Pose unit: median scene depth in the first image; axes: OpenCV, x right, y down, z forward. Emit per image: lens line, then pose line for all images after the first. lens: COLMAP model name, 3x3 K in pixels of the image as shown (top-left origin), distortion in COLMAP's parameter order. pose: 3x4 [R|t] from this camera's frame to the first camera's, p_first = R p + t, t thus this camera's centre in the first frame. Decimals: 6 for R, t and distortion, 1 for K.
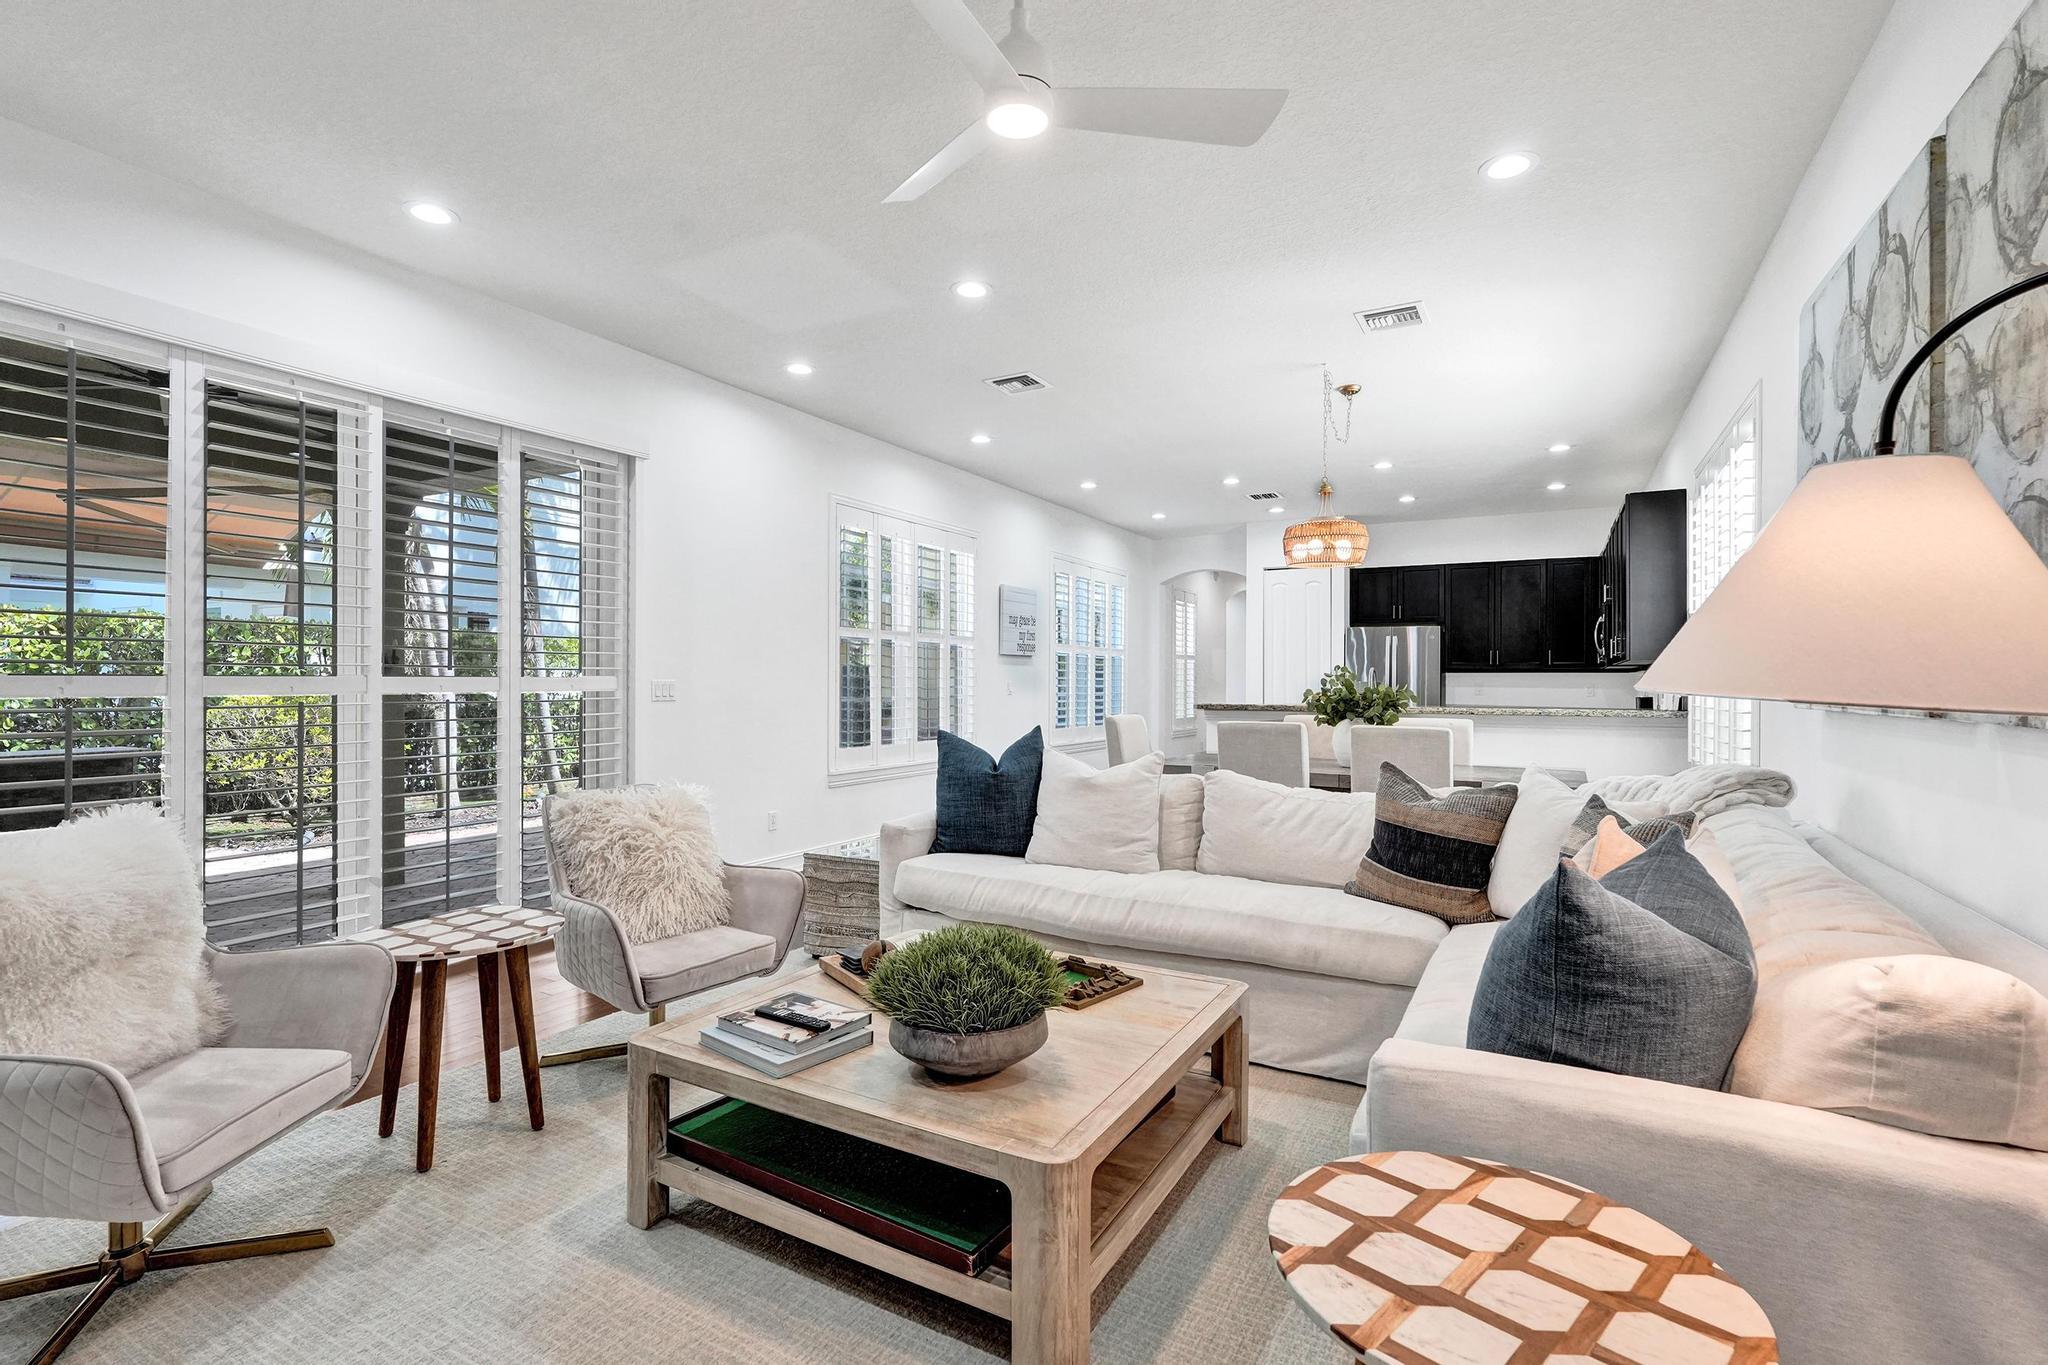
lens RADIAL K [[941.7, 0, 1052.9], [0, 941.7, 678.4], [0, 0, 1]] dist [-0.001588, 0.000146]
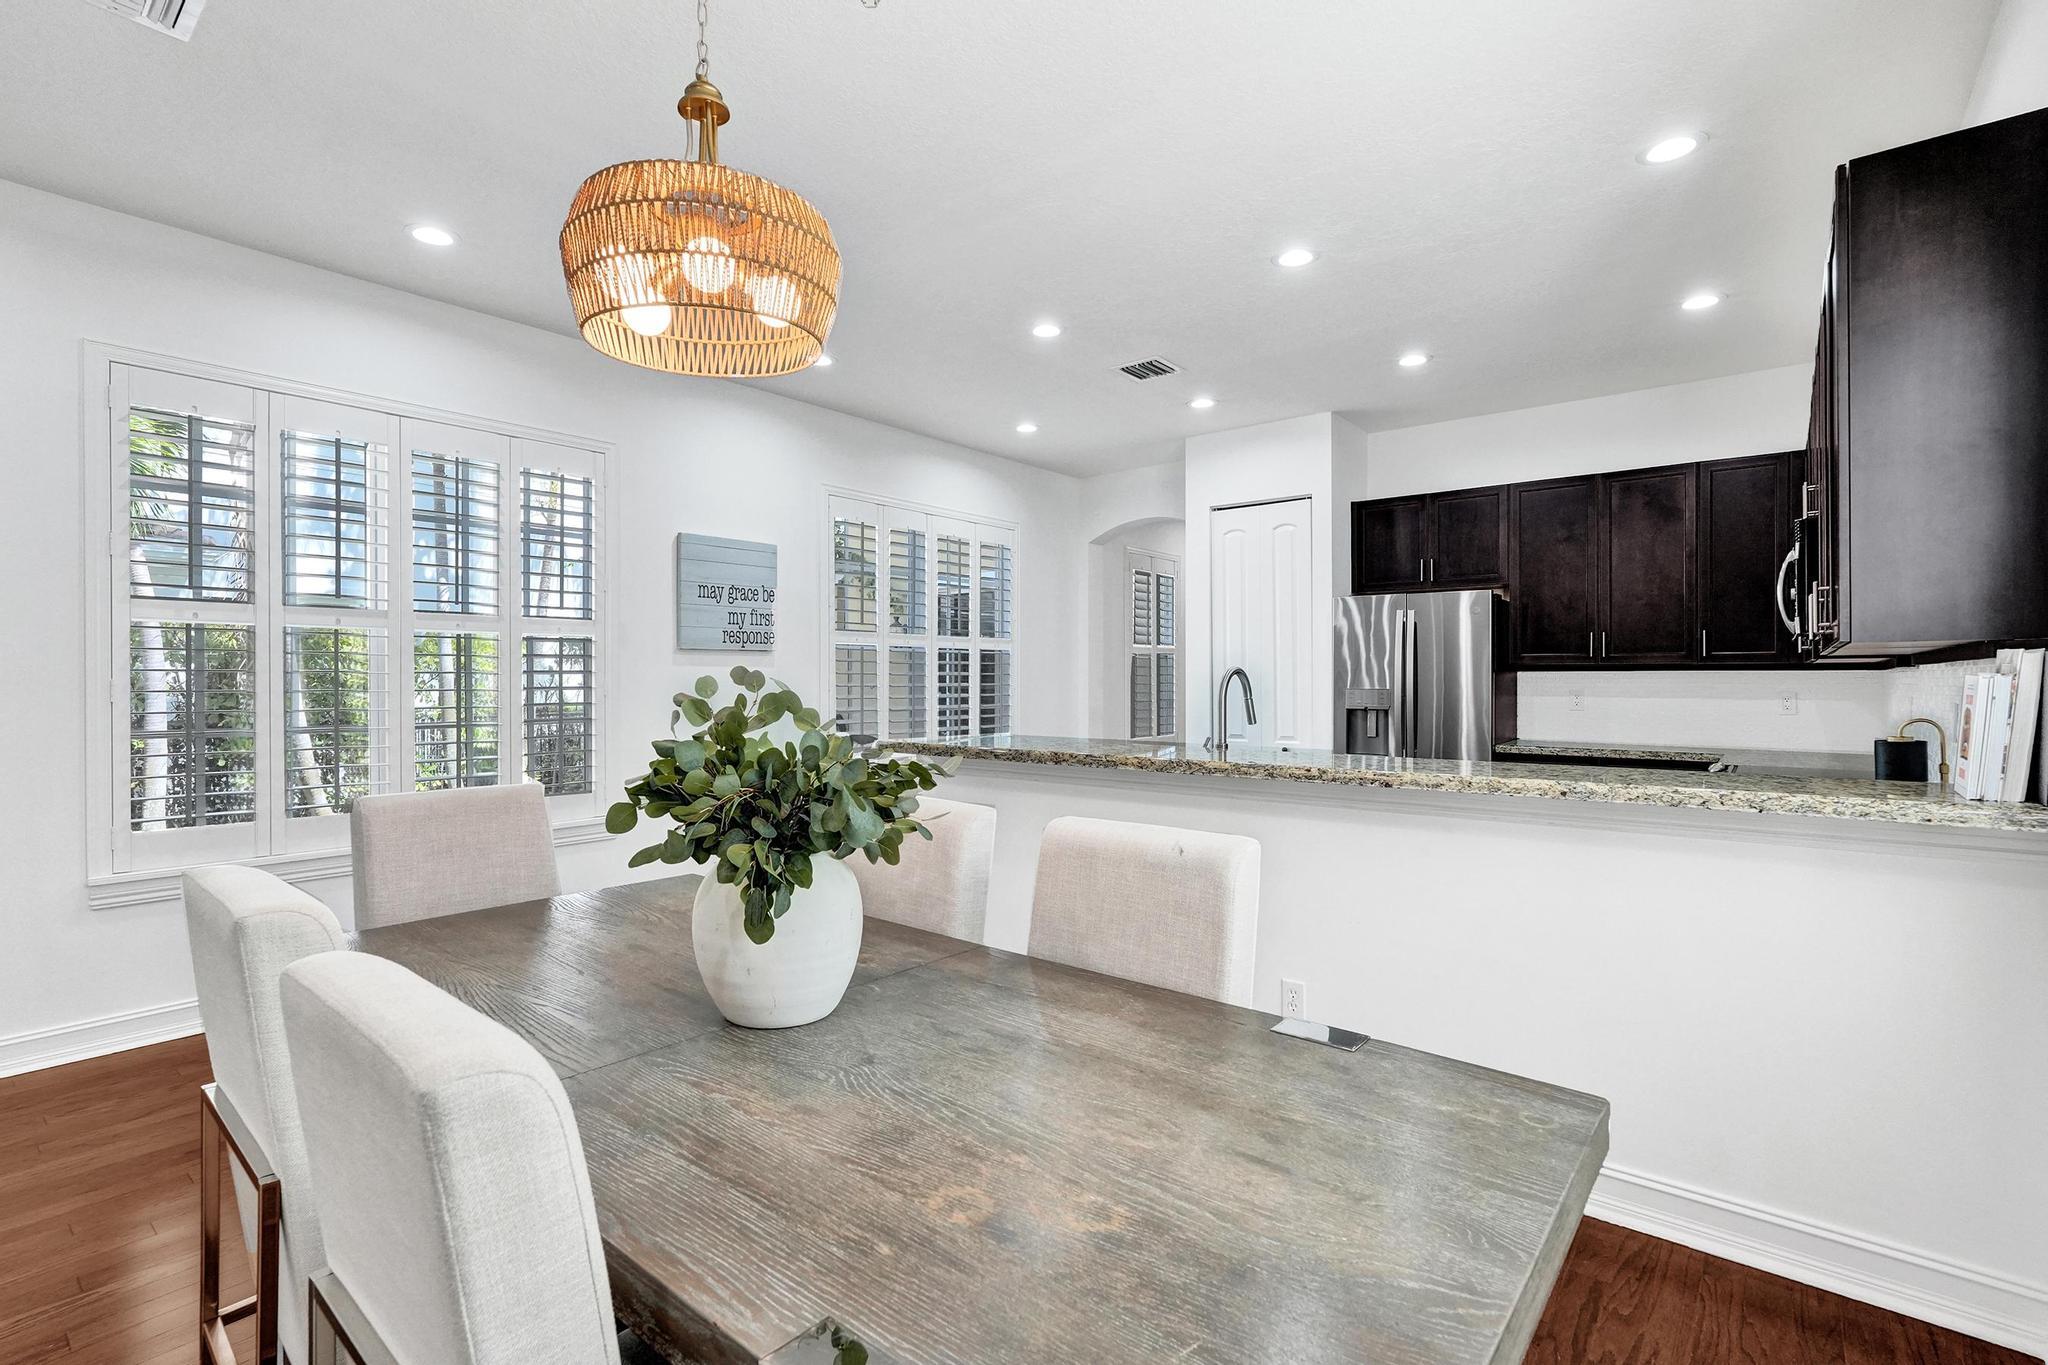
lens RADIAL K [[889.8, 0, 1137.9], [0, 889.8, 685.3], [0, 0, 1]] dist [-0.001421, -0.000010]
pose [[0.989282, -0.010181, -0.145659, 0.272267], [0.009681, 0.999945, -0.004143, 0.001773], [0.145693, 0.002688, 0.989326, 0.432785]]
